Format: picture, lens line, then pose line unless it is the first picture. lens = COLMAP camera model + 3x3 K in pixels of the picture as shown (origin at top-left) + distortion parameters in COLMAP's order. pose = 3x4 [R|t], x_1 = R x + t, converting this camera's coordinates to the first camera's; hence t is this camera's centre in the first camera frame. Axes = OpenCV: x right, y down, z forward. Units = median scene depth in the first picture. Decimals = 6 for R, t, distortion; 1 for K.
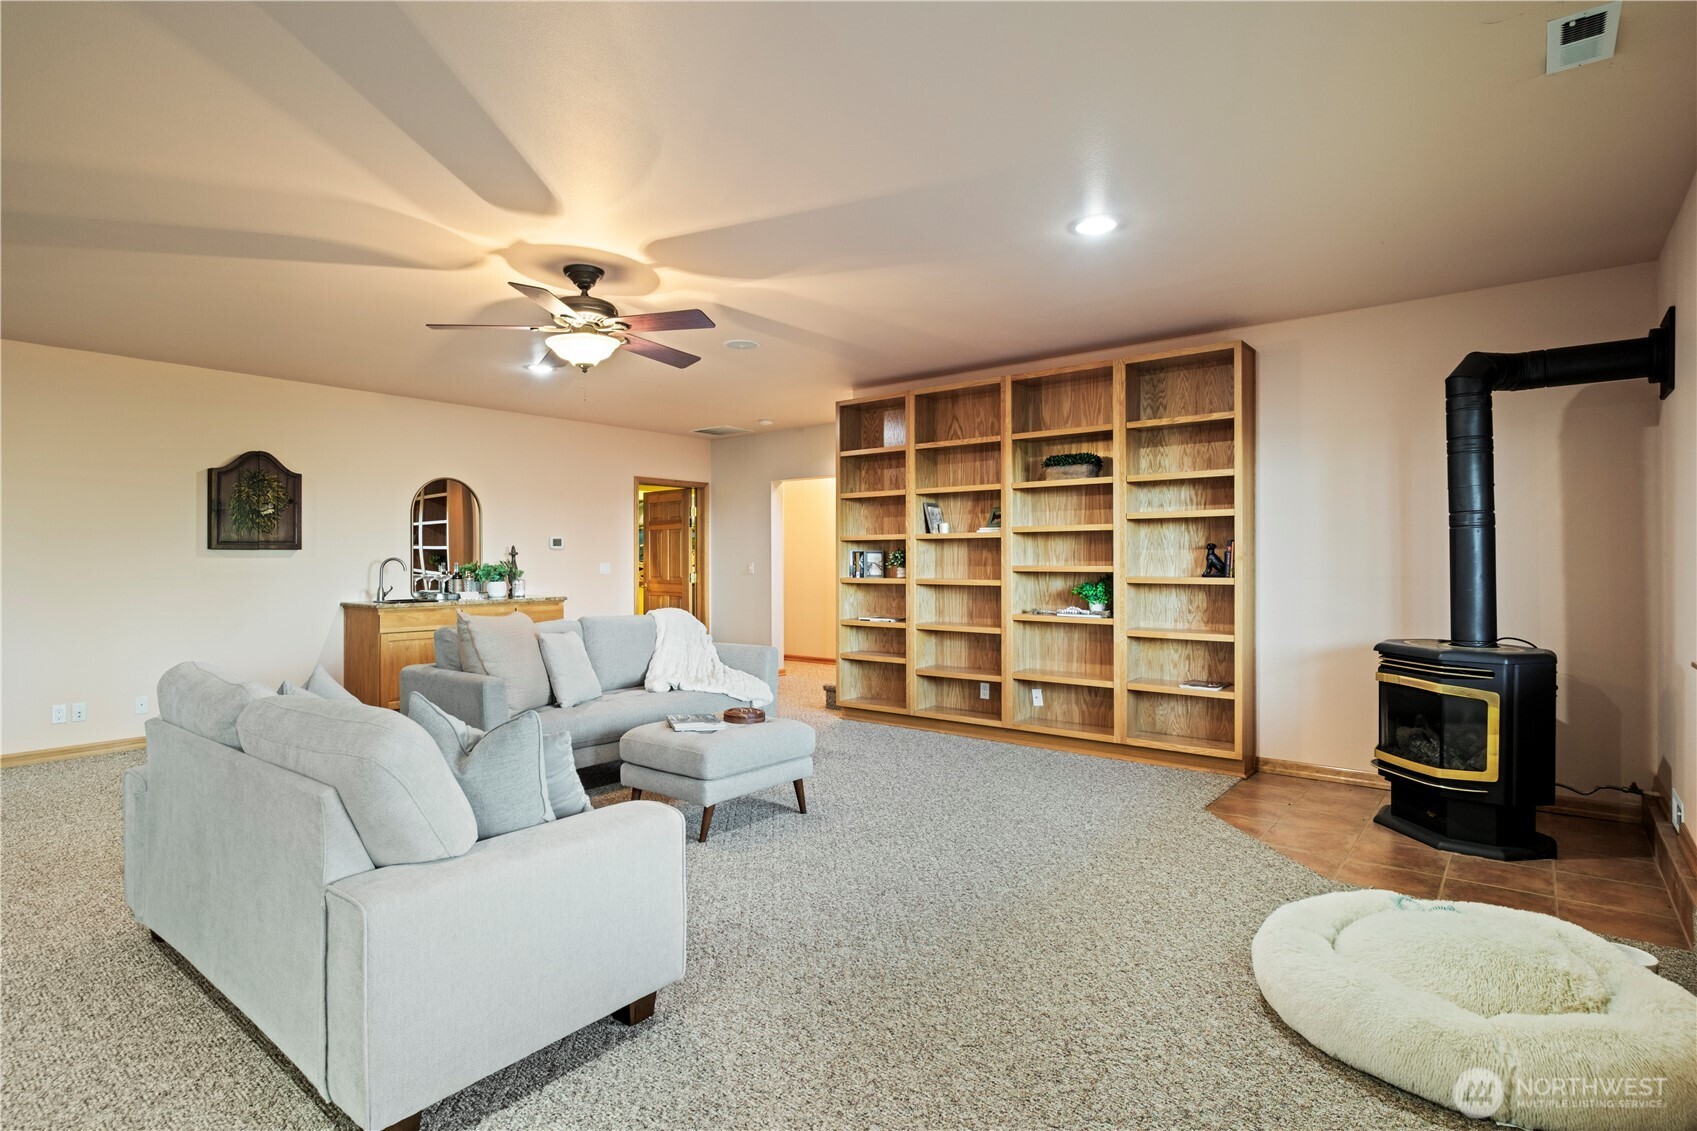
lens RADIAL K [[859.2, 0, 837.8], [0, 859.2, 553.0], [0, 0, 1]] dist [0.005520, -0.001660]
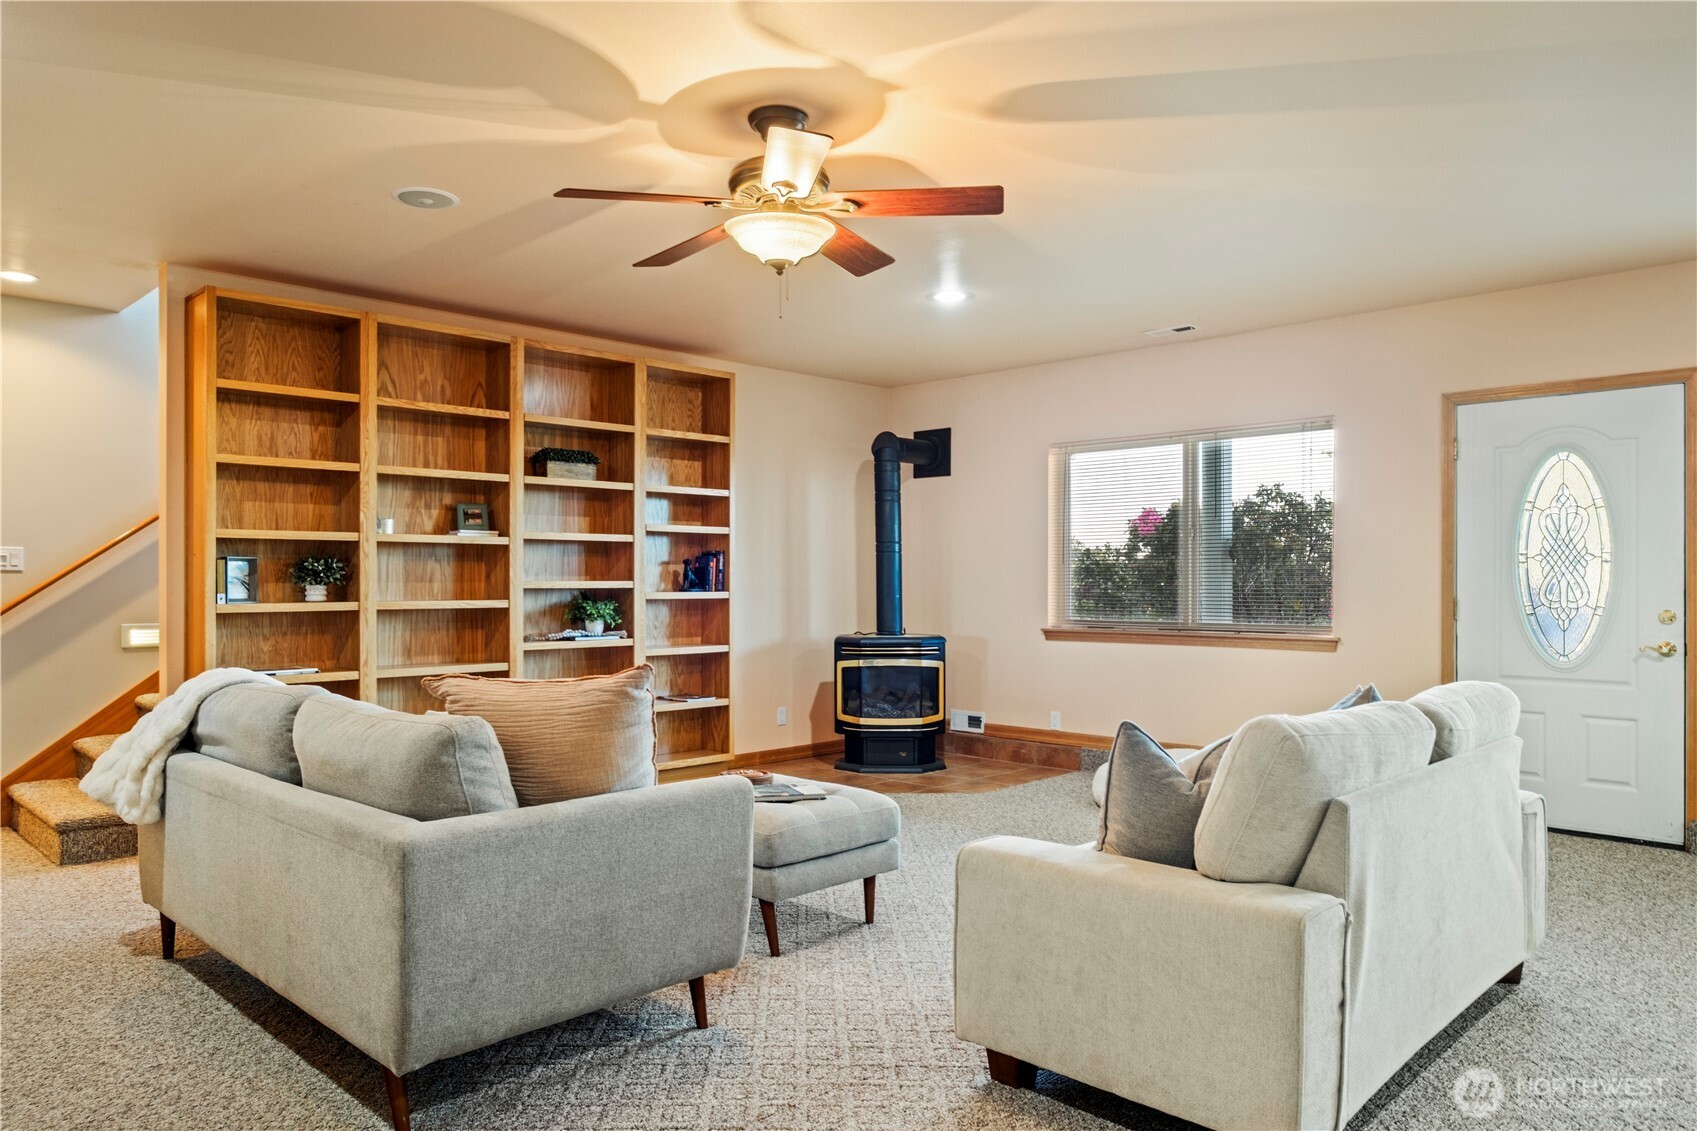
lens RADIAL K [[1123.9, 0, 842.2], [0, 1123.9, 577.5], [0, 0, 1]] dist [-0.008649, 0.005306]
pose [[0.089715, 0.004469, 0.995957, -0.783978], [-0.007613, 0.999964, -0.003802, 0.012926], [-0.995938, -0.007241, 0.089746, 0.609140]]
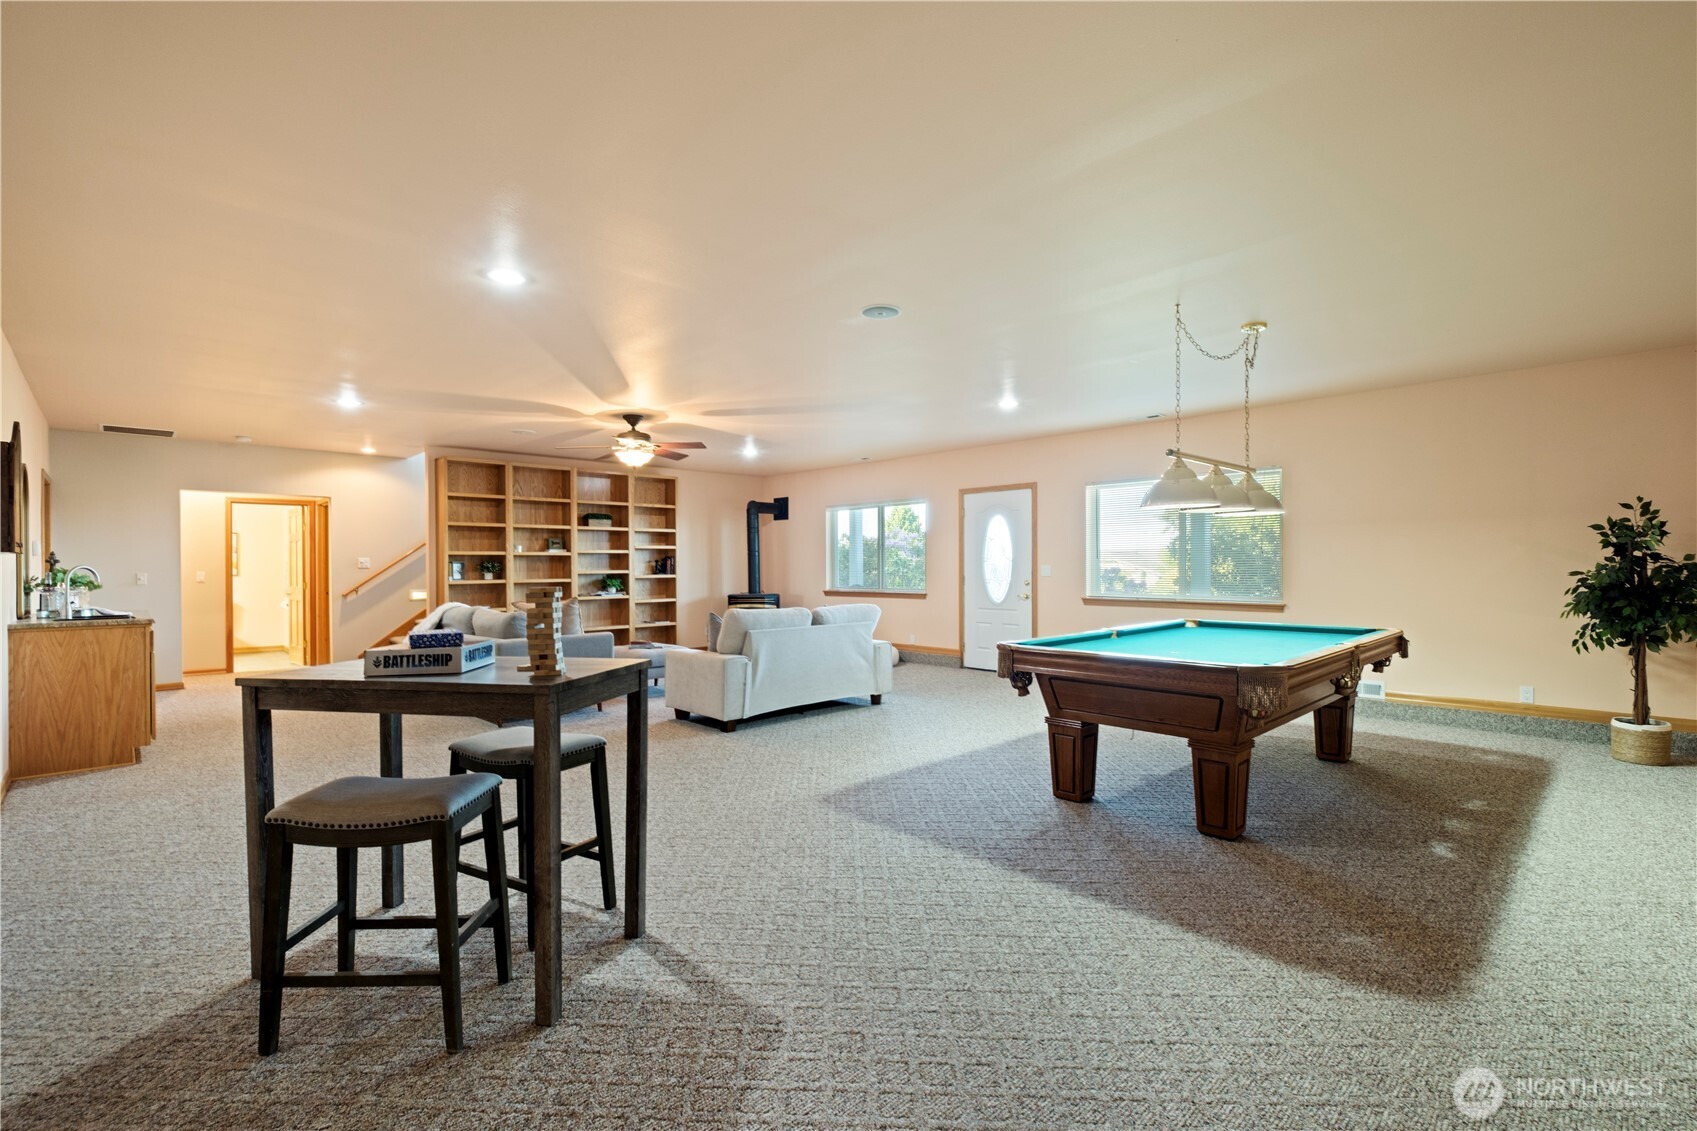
lens RADIAL K [[737.8, 0, 846.8], [0, 737.8, 568.9], [0, 0, 1]] dist [0.001105, -0.003683]
pose [[0.105520, -0.002300, 0.994414, -1.309676], [-0.000975, 0.999997, 0.002416, 0.006403], [-0.994417, -0.001224, 0.105518, 0.247199]]
